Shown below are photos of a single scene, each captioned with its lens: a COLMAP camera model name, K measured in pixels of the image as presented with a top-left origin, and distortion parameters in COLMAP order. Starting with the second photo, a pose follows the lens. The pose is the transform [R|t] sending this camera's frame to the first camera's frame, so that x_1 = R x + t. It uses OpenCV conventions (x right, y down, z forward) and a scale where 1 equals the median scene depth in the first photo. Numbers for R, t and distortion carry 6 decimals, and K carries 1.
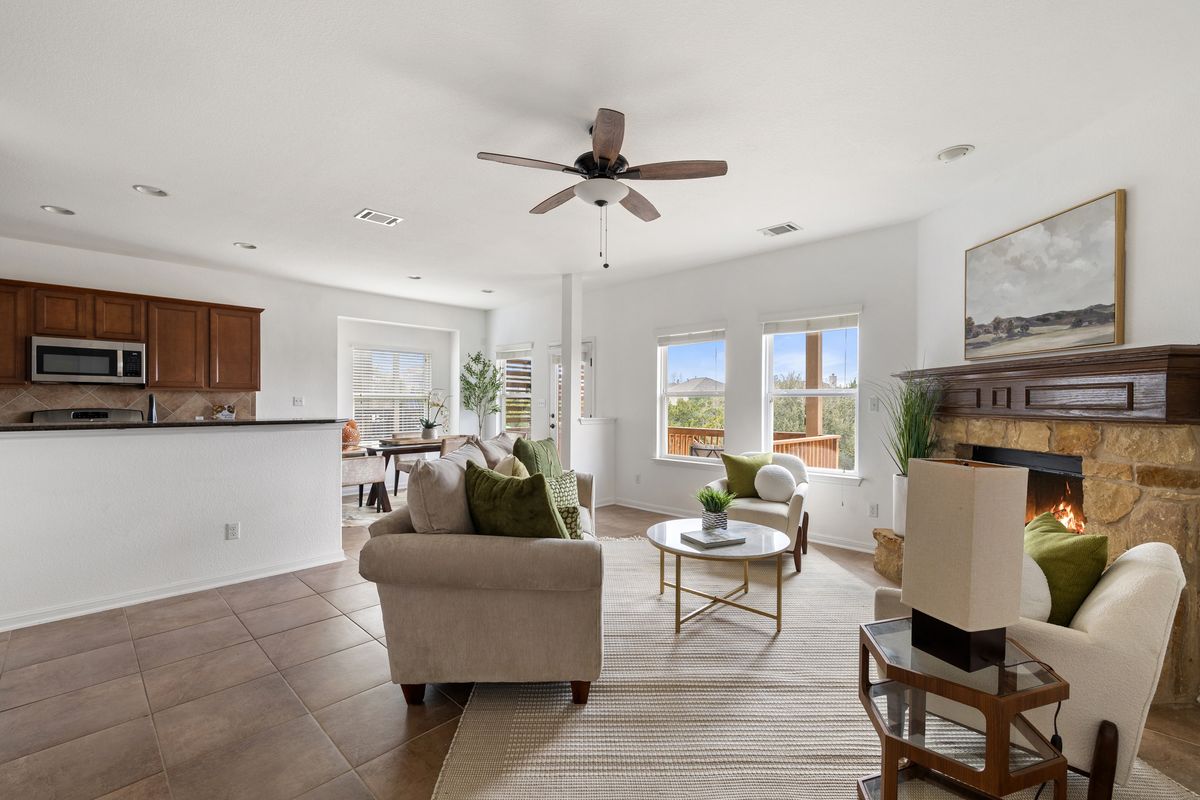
lens RADIAL K [[516.1, 0, 599.2], [0, 516.1, 405.2], [0, 0, 1]] dist [-0.000217, -0.000077]
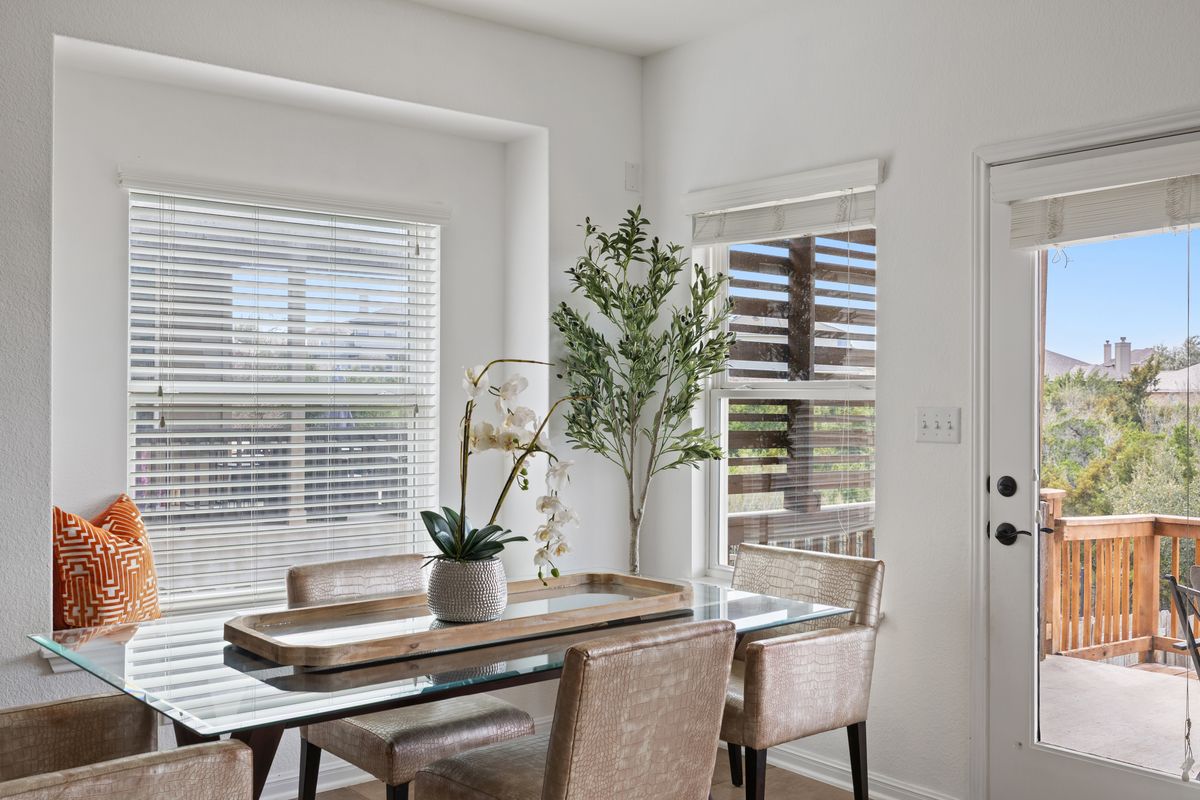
lens RADIAL K [[1167.2, 0, 600.0], [0, 1167.2, 400.0], [0, 0, 1]] dist [0.006297, 0.000439]
pose [[0.993293, -0.000491, -0.115627, -0.183746], [-0.000322, 0.999975, -0.007013, -0.010838], [0.115628, 0.007003, 0.993268, 0.452322]]
